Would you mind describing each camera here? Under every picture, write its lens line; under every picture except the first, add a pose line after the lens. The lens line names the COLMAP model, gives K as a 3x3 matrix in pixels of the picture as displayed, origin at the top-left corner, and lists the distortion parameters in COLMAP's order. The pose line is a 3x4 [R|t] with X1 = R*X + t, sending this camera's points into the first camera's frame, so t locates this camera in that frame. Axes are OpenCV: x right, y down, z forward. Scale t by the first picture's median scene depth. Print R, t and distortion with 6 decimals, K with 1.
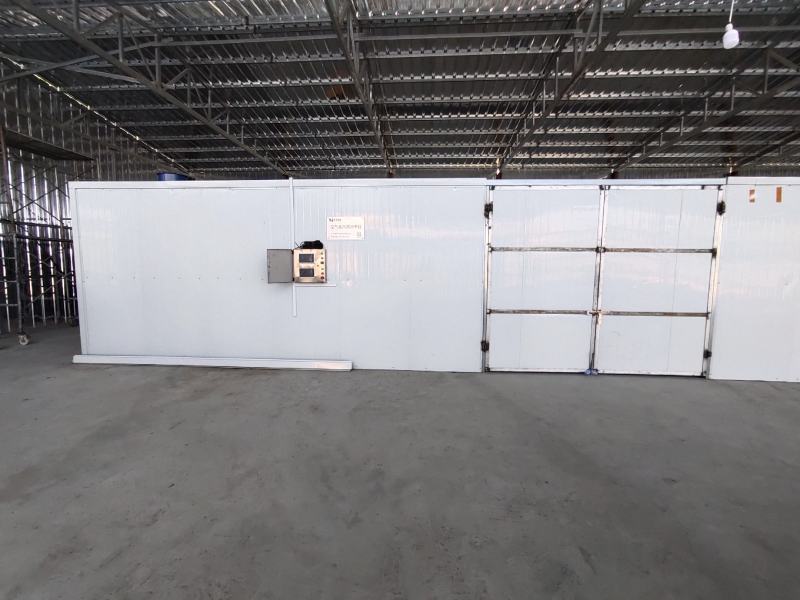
lens RADIAL K [[357.5, 0, 400.0], [0, 357.5, 300.0], [0, 0, 1]] dist [-0.025036, 0.000282]
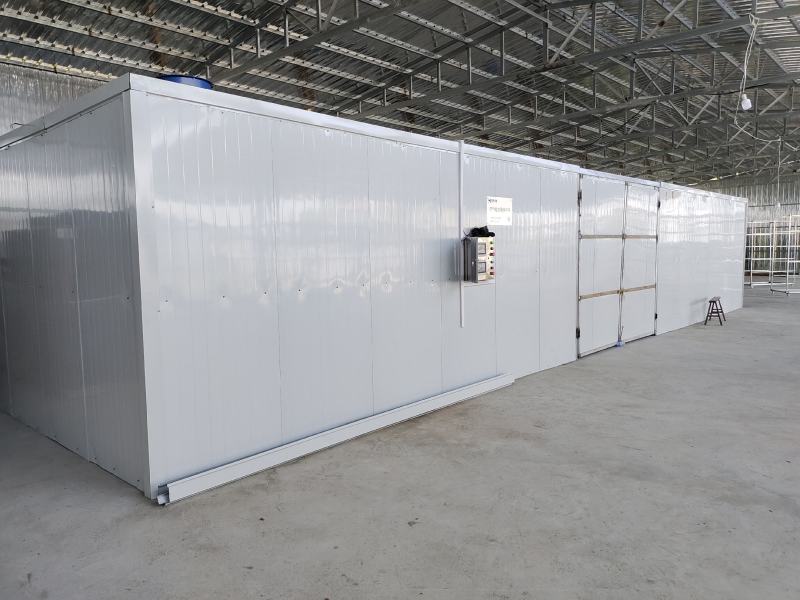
lens RADIAL K [[609.0, 0, 400.0], [0, 609.0, 300.0], [0, 0, 1]] dist [0.130678, -0.137344]
pose [[0.605802, -0.084314, 0.791135, -1.455693], [0.087135, 0.995419, 0.039362, -0.076324], [-0.790829, 0.045090, 0.610374, 0.343978]]
